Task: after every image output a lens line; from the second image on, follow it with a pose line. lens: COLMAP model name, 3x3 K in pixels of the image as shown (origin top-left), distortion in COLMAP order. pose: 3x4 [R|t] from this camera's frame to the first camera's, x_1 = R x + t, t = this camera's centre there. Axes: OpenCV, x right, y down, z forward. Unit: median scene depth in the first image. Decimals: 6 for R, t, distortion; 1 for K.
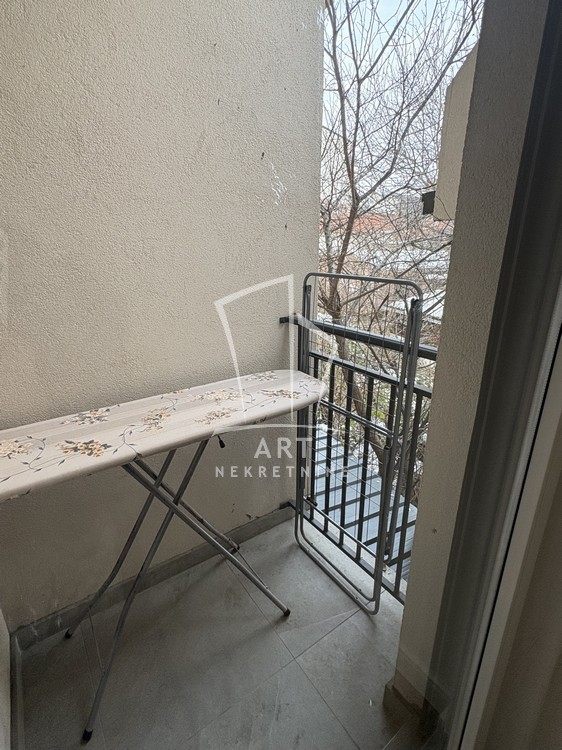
lens RADIAL K [[374.3, 0, 281.0], [0, 374.3, 375.0], [0, 0, 1]] dist [-0.001238, -0.000222]
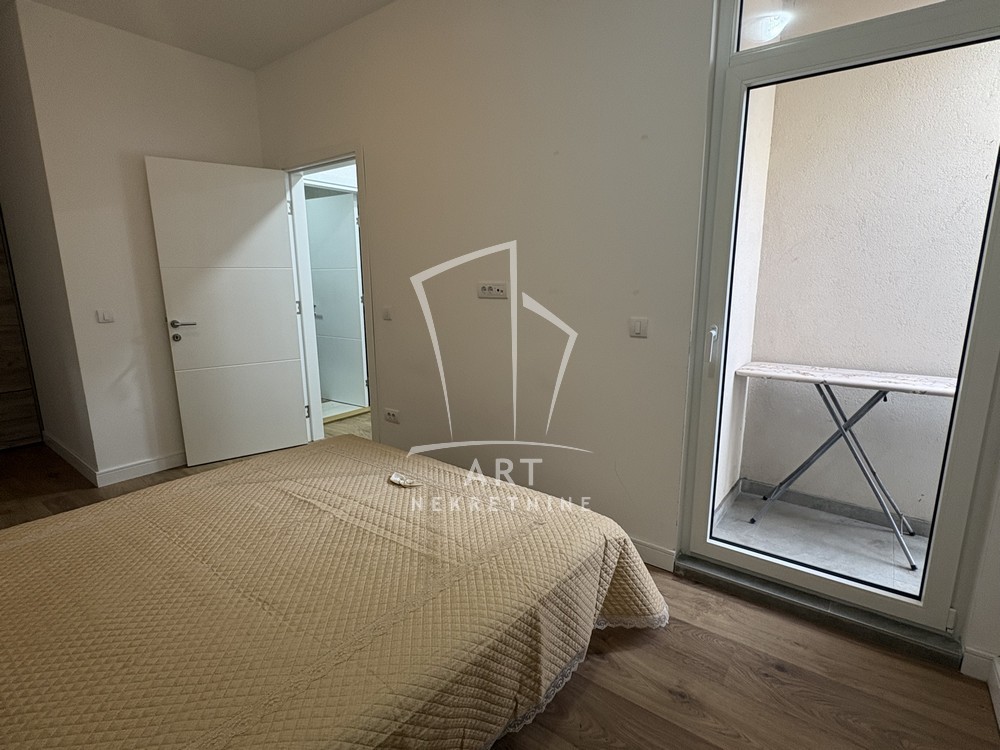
lens RADIAL K [[499.1, 0, 500.0], [0, 499.1, 375.0], [0, 0, 1]] dist [-0.001238, -0.000222]
pose [[0.301794, 0.195704, -0.933070, 1.125853], [-0.306490, 0.946667, 0.099424, 0.329143], [0.902765, 0.255971, 0.345680, -1.056812]]
